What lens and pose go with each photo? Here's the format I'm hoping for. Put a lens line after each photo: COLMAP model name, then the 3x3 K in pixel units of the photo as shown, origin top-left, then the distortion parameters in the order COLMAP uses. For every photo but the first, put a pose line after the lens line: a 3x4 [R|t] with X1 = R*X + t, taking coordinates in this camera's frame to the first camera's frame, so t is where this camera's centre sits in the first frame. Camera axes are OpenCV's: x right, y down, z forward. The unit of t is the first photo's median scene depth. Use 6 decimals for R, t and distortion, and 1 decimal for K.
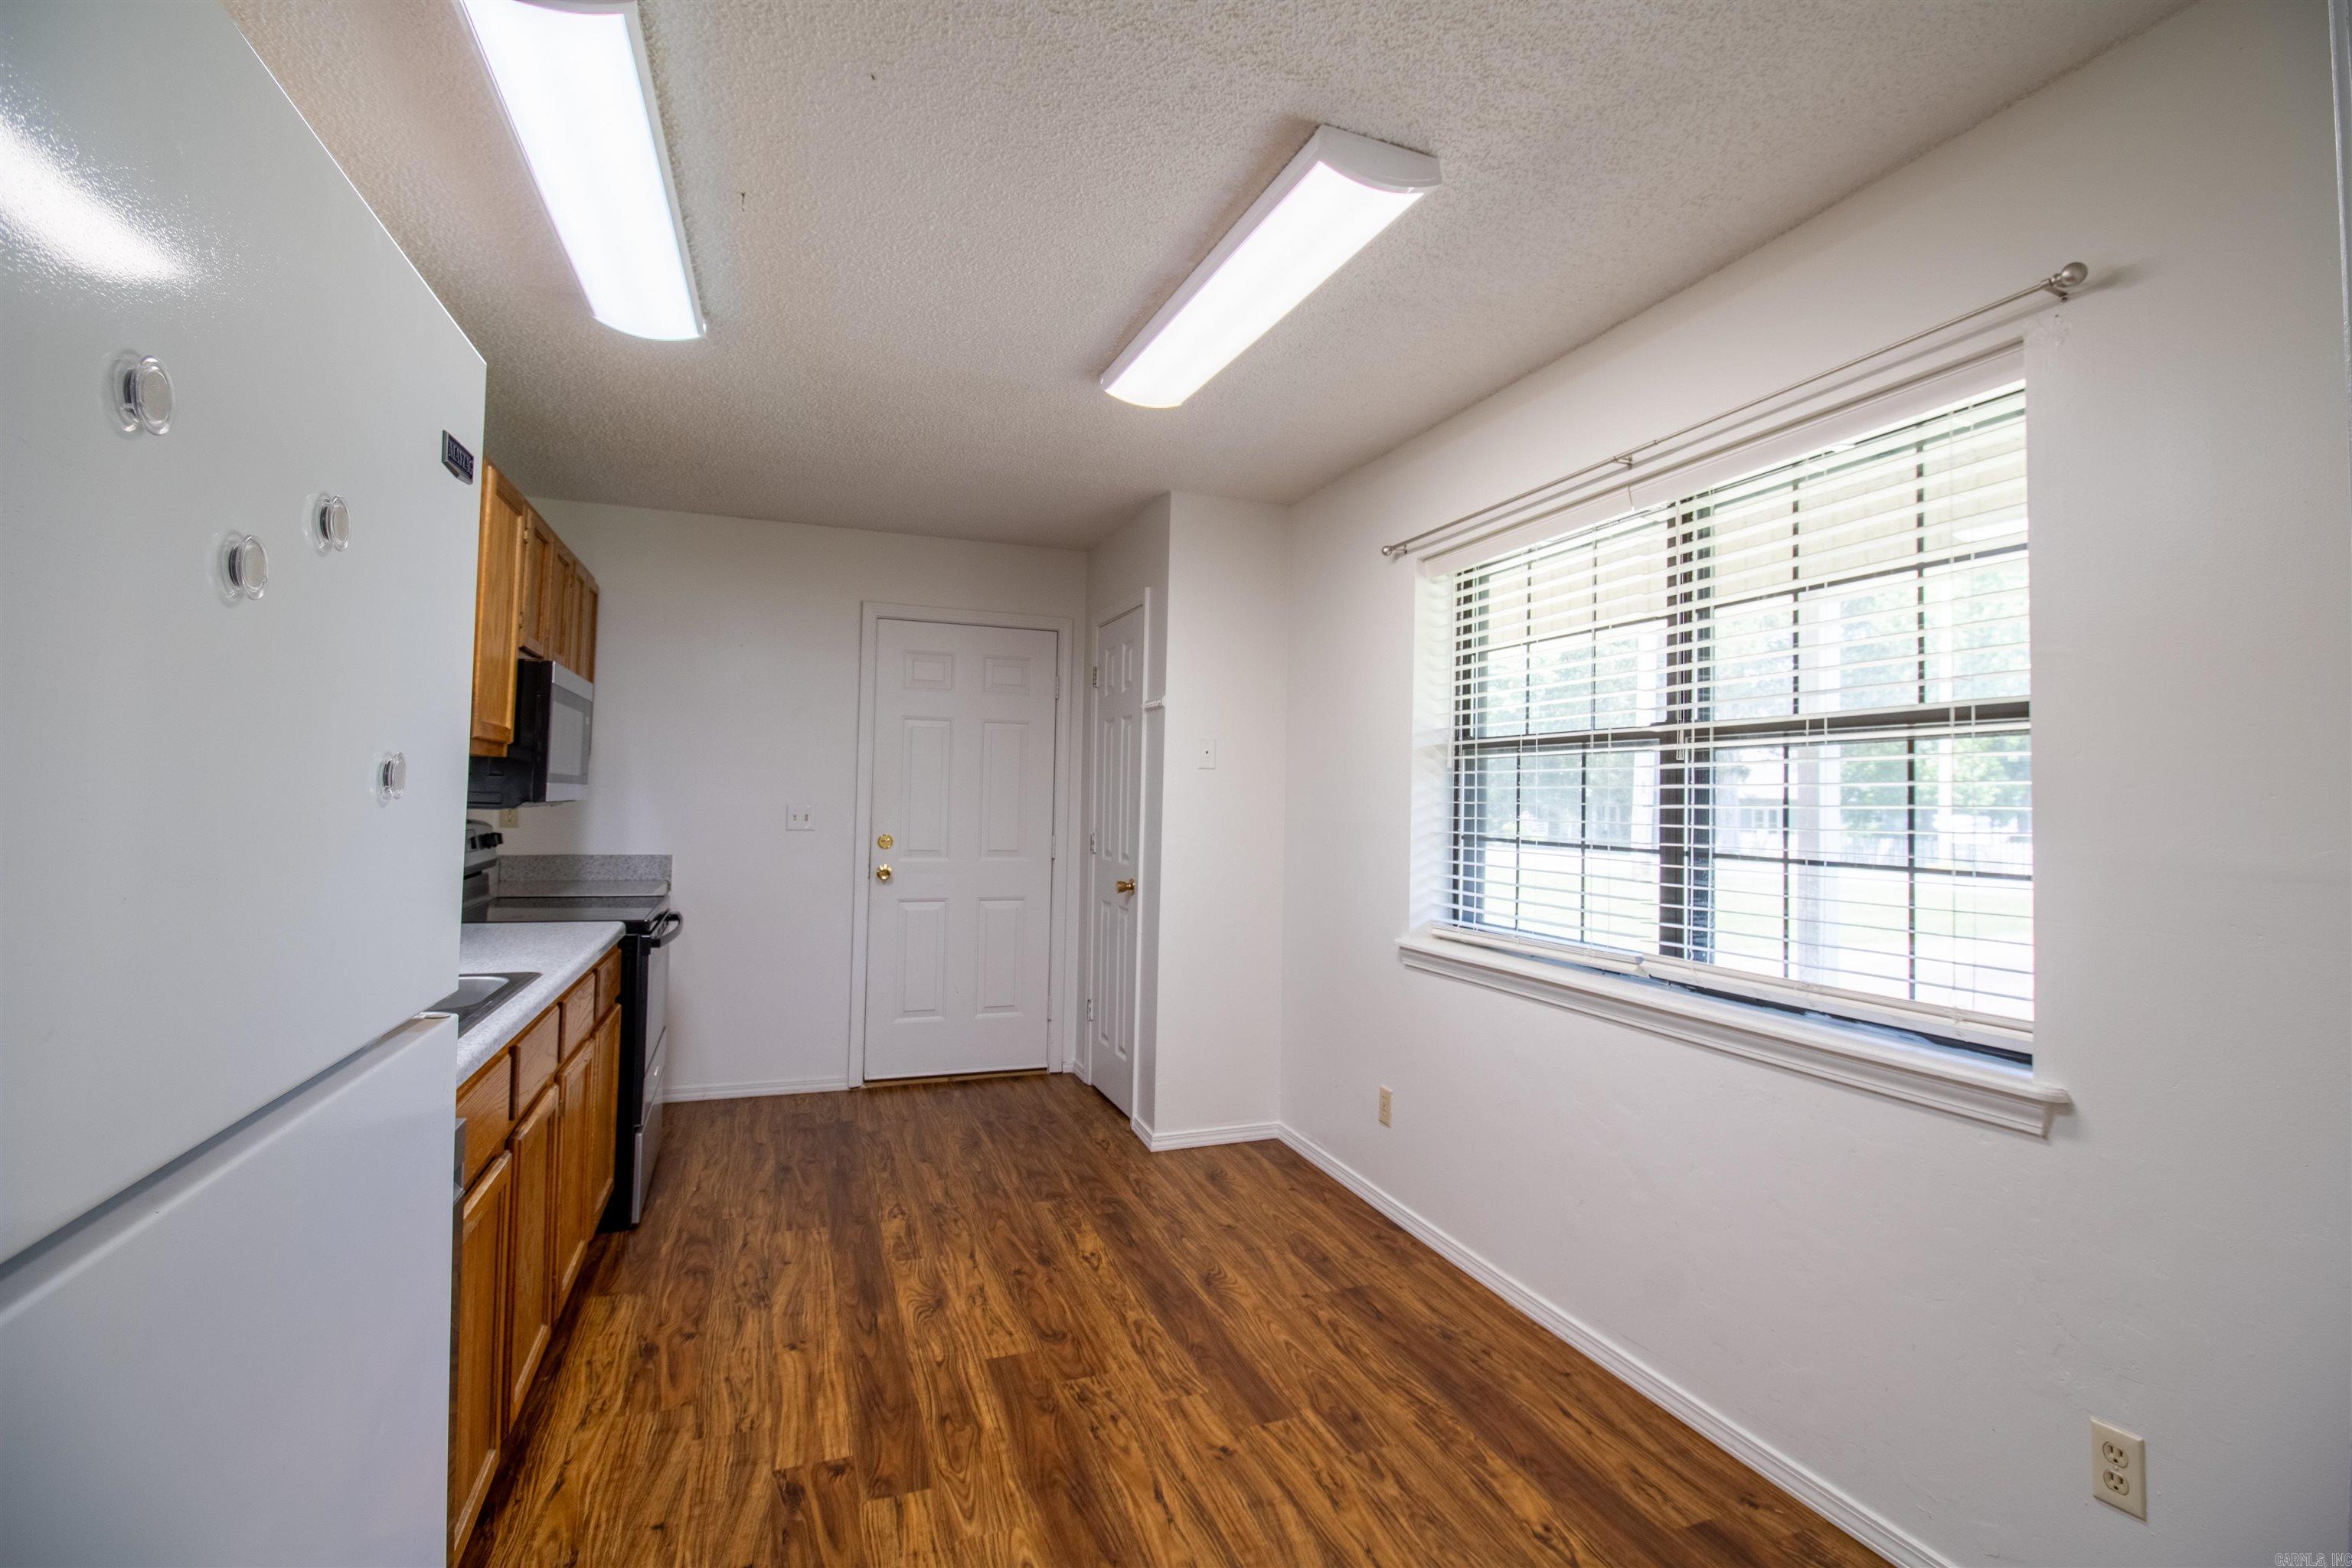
lens RADIAL K [[1091.9, 0, 1196.0], [0, 1091.9, 759.6], [0, 0, 1]] dist [0.003100, -0.015674]
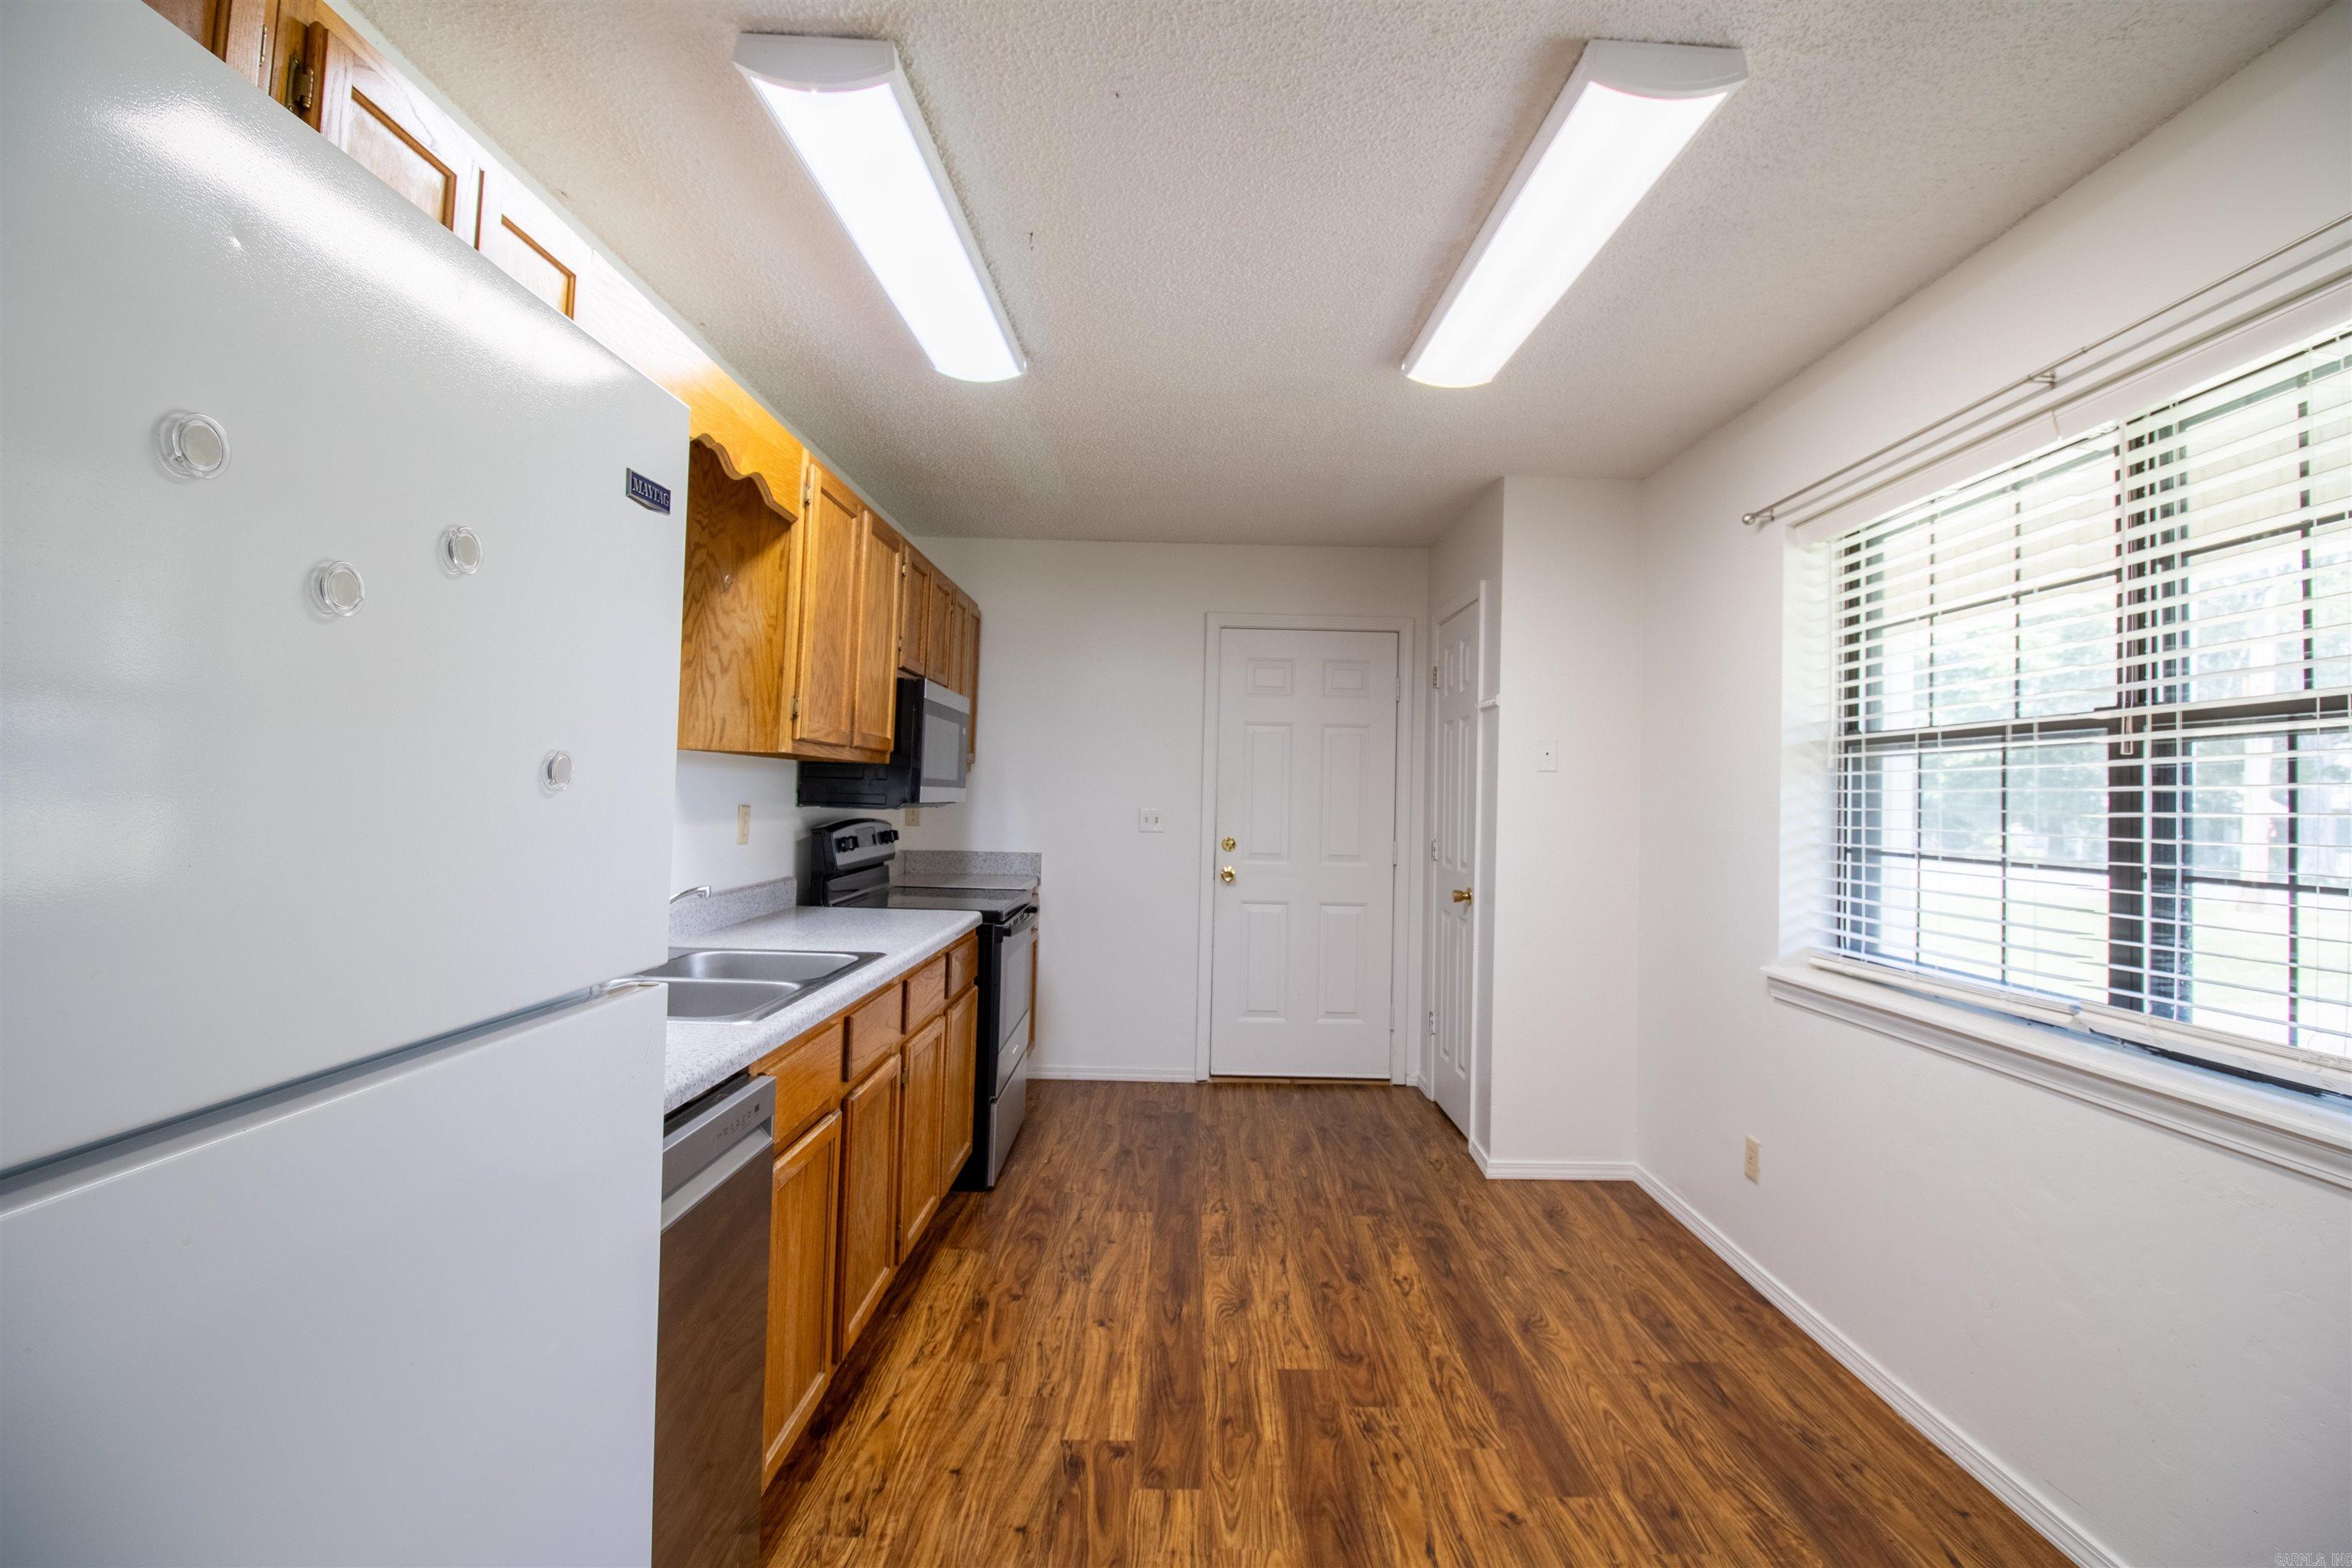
lens RADIAL K [[1091.9, 0, 1196.0], [0, 1091.9, 759.6], [0, 0, 1]] dist [0.003100, -0.015674]
pose [[0.937520, -0.008916, -0.347817, 0.090688], [0.006939, 0.999952, -0.006930, 0.004754], [0.347862, 0.004084, 0.937537, 0.048396]]
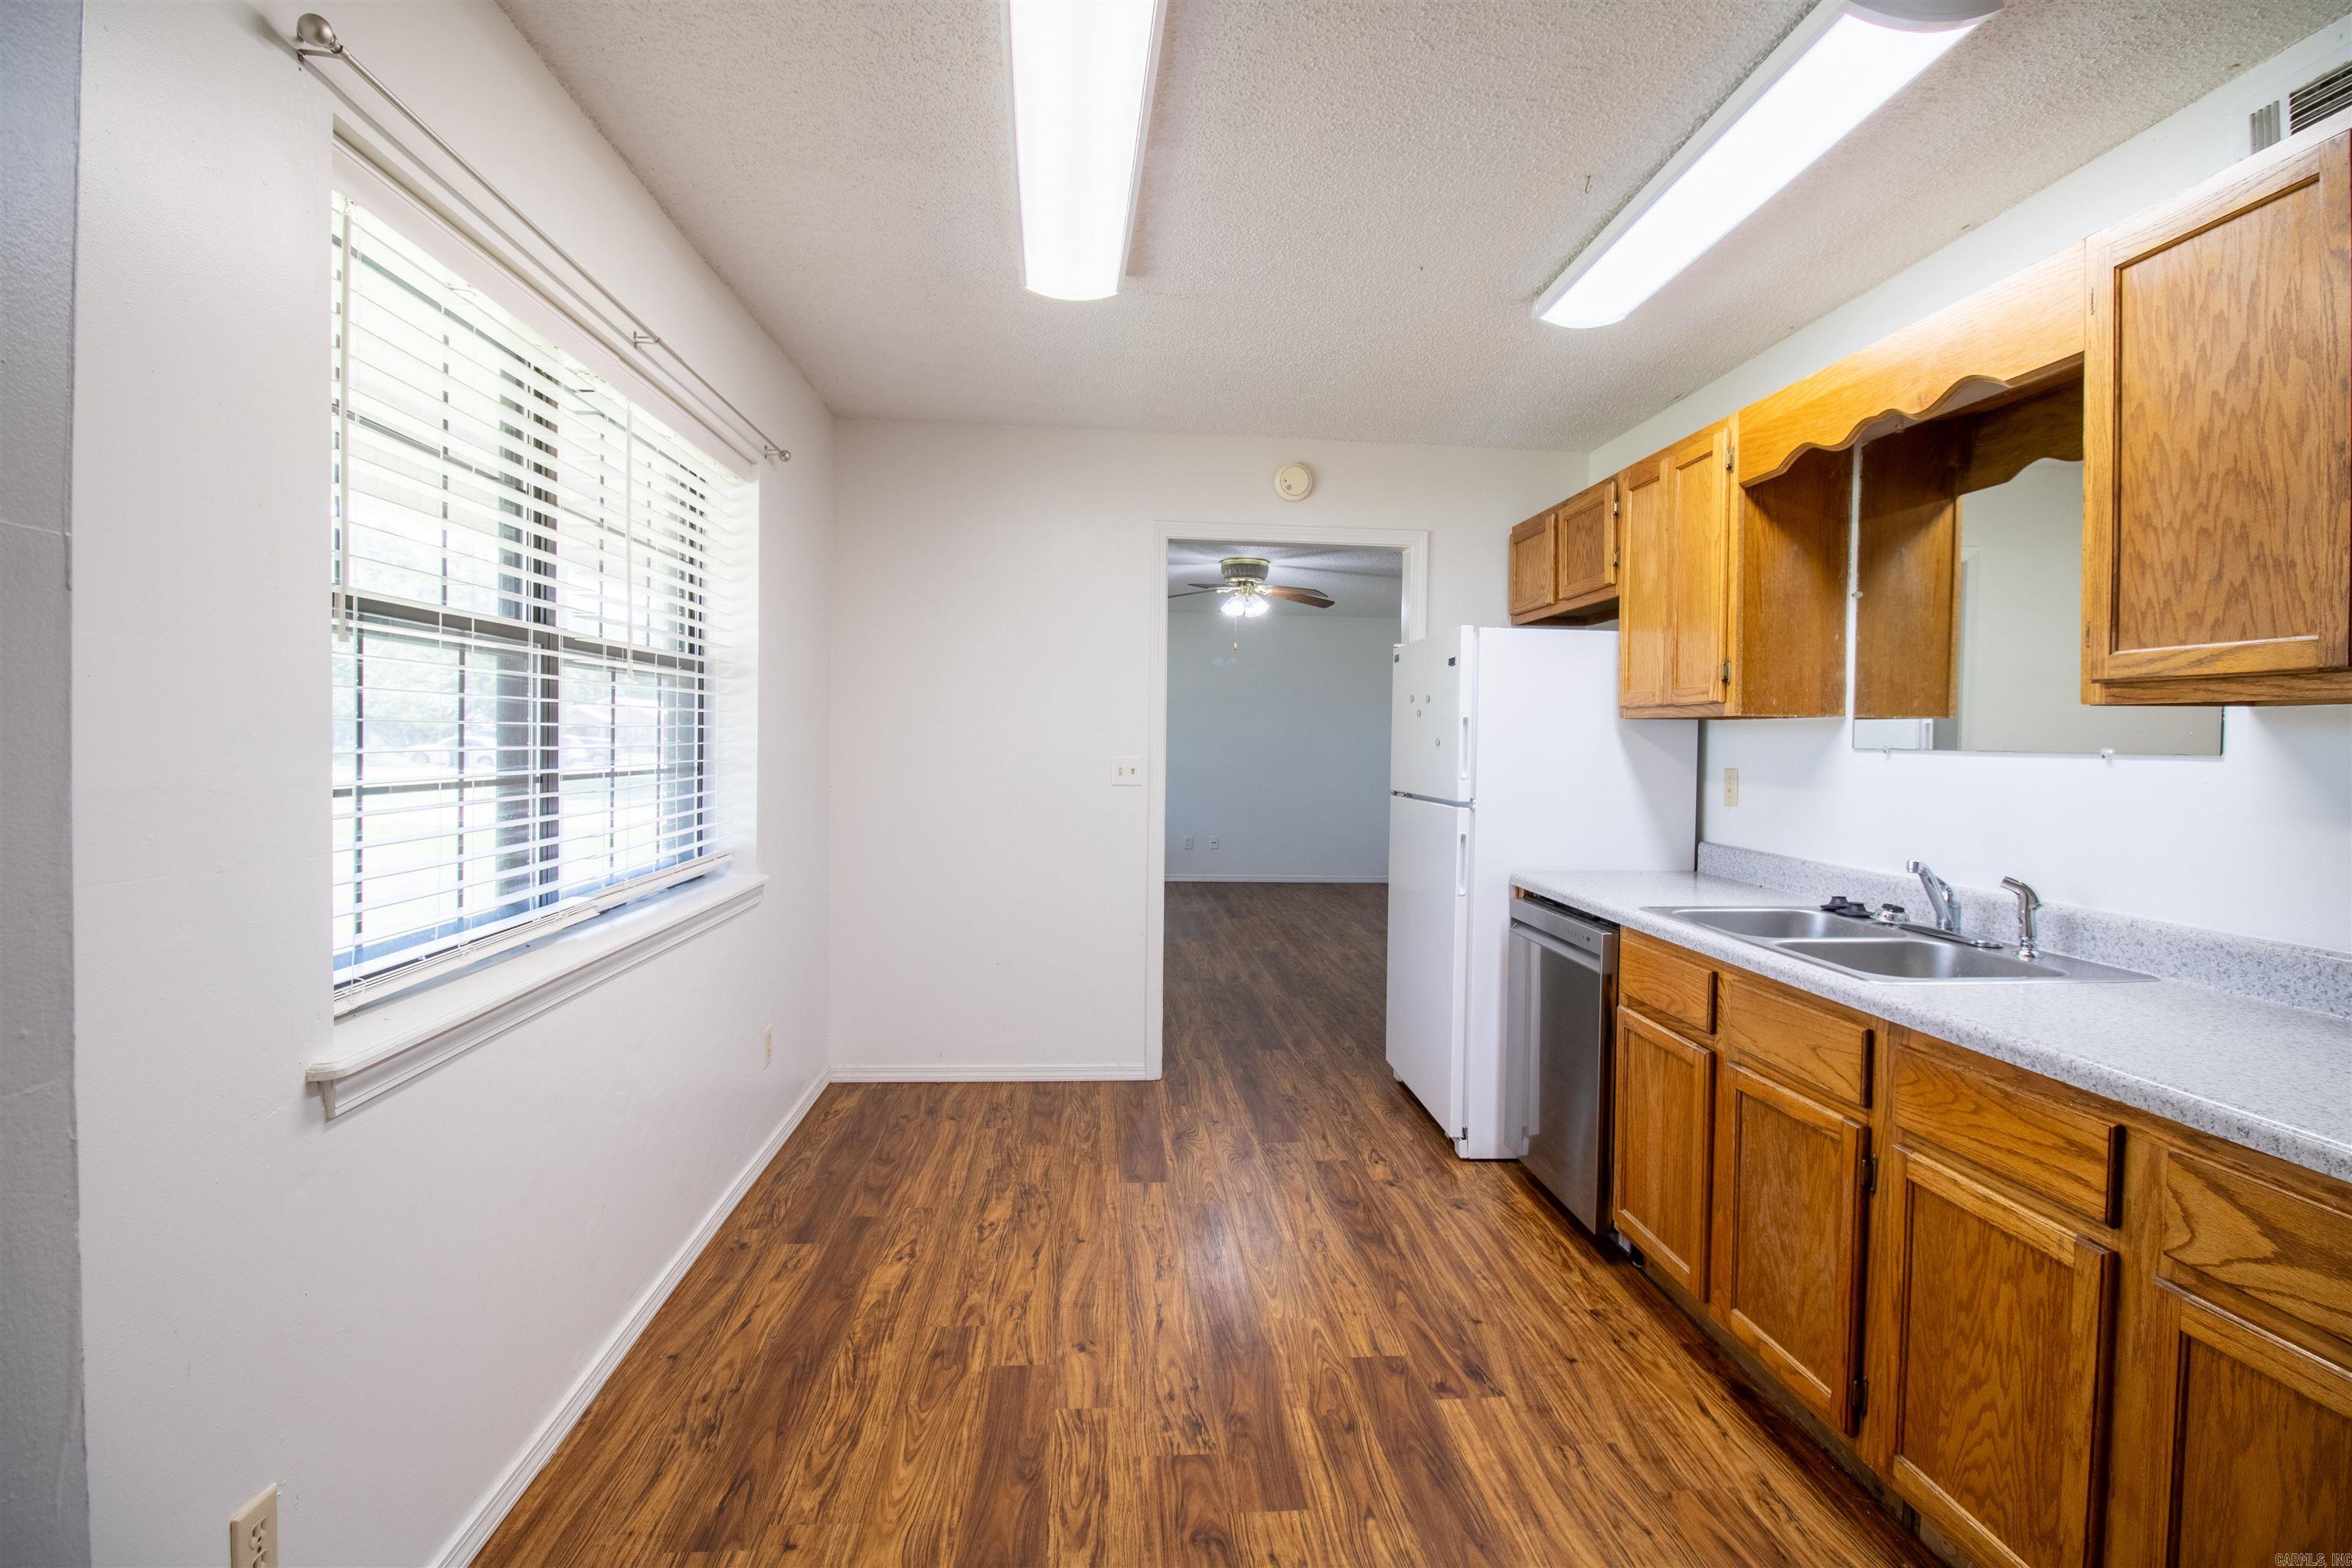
lens RADIAL K [[1091.9, 0, 1196.0], [0, 1091.9, 759.6], [0, 0, 1]] dist [0.003100, -0.015674]
pose [[-0.962938, -0.040766, 0.266625, -0.308757], [-0.046105, 0.998841, -0.013793, 0.061805], [-0.265754, -0.025575, -0.963702, 1.820612]]
